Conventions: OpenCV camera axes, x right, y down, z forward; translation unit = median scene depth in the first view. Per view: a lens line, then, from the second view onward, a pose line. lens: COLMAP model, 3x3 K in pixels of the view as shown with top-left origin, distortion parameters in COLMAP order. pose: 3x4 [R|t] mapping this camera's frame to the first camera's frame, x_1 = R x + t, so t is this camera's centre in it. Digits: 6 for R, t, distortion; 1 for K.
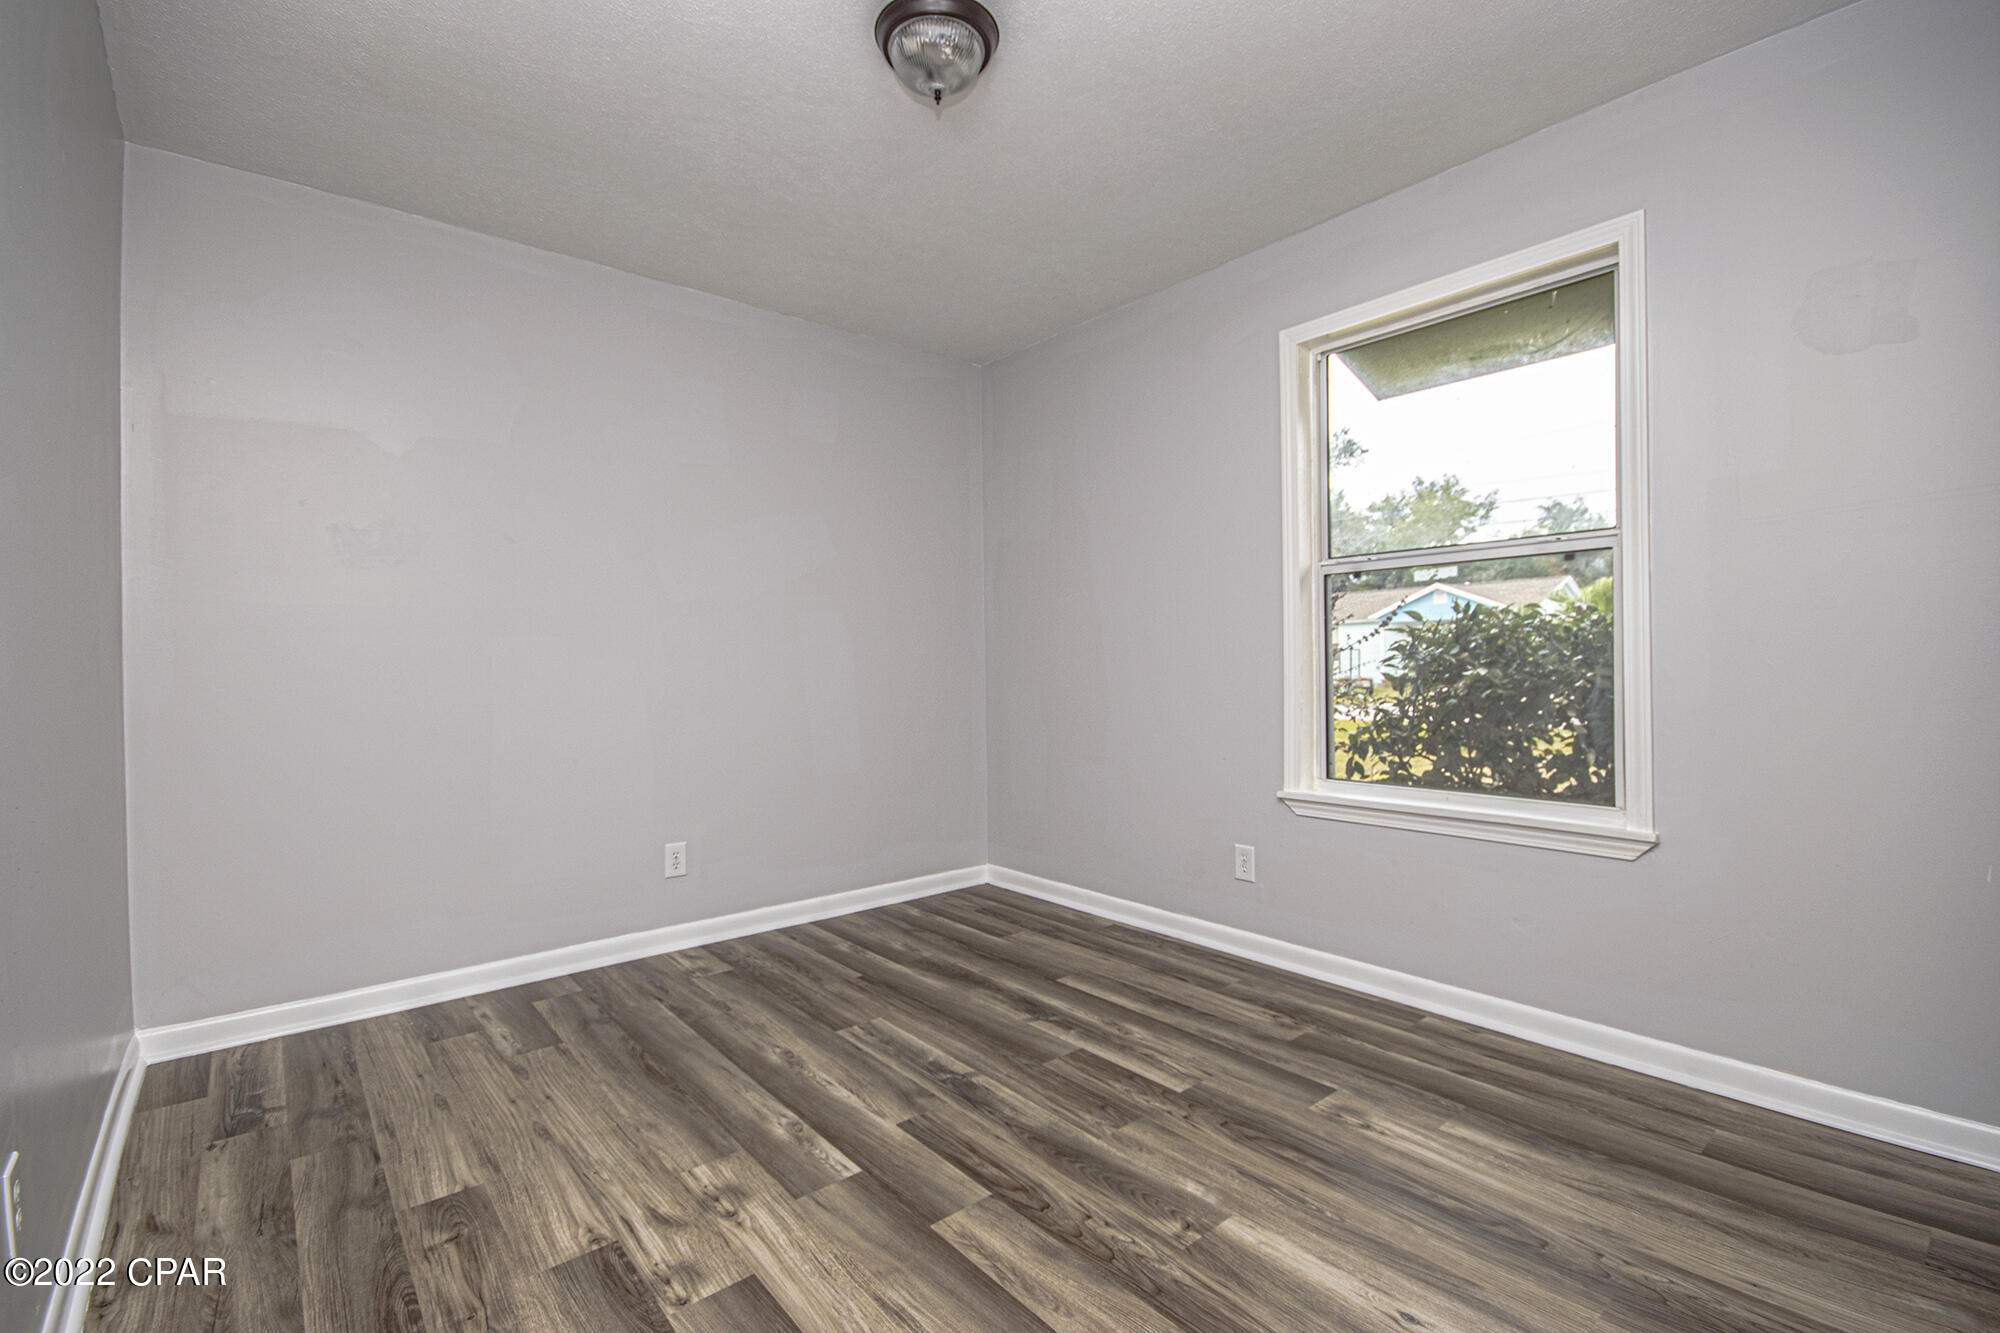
lens RADIAL K [[874.9, 0, 995.7], [0, 874.9, 668.2], [0, 0, 1]] dist [0.001063, -0.009299]
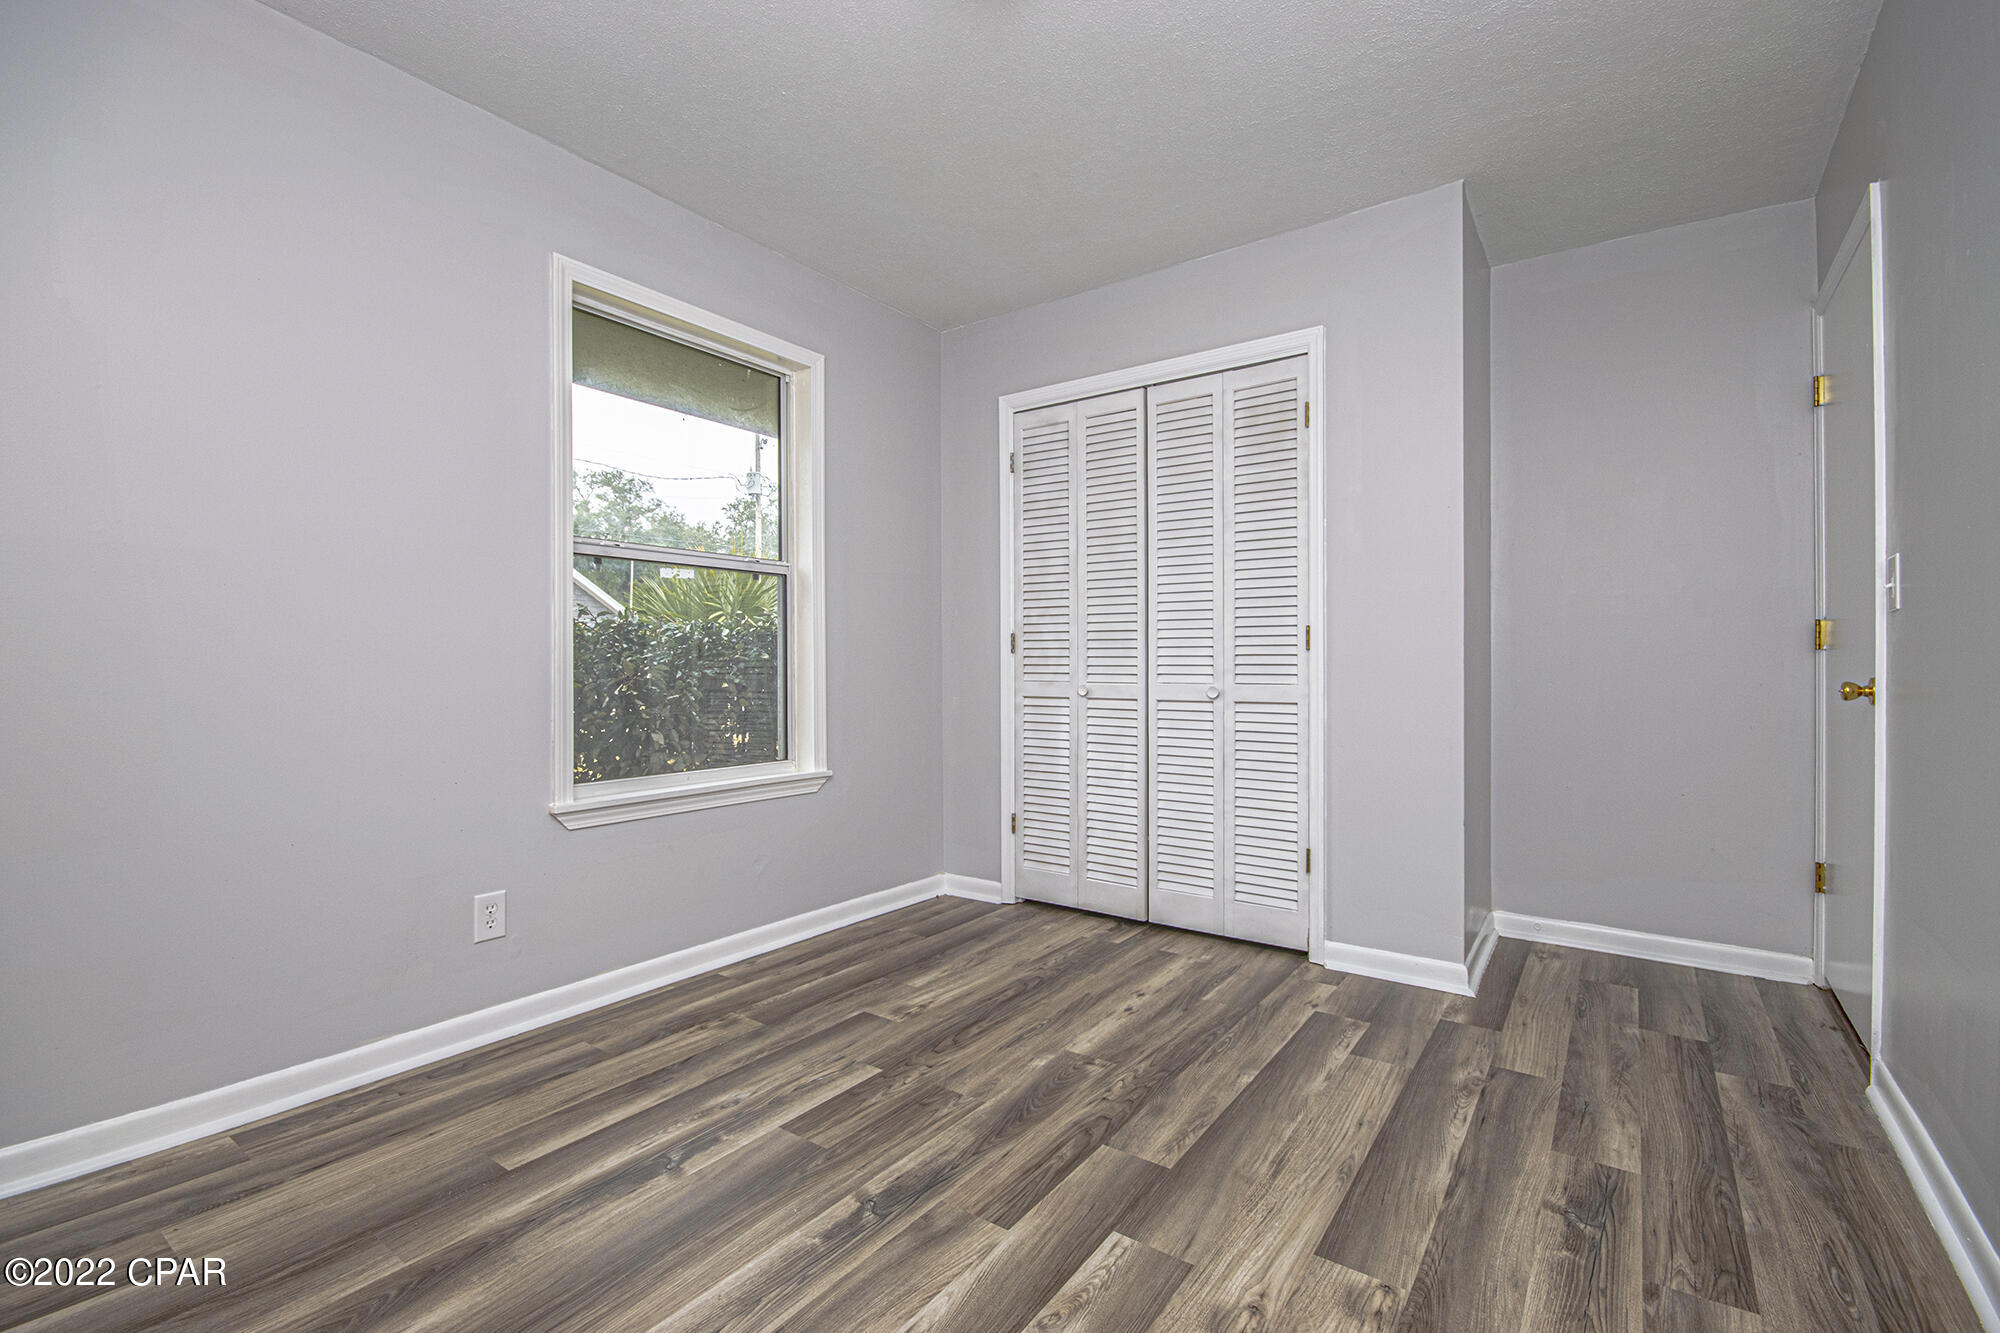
lens RADIAL K [[874.9, 0, 995.7], [0, 874.9, 668.2], [0, 0, 1]] dist [0.001063, -0.009299]
pose [[-0.244707, 0.009761, 0.969548, -0.839992], [0.008441, 0.999933, -0.007936, 0.028817], [-0.969560, 0.006242, -0.244773, 1.159007]]
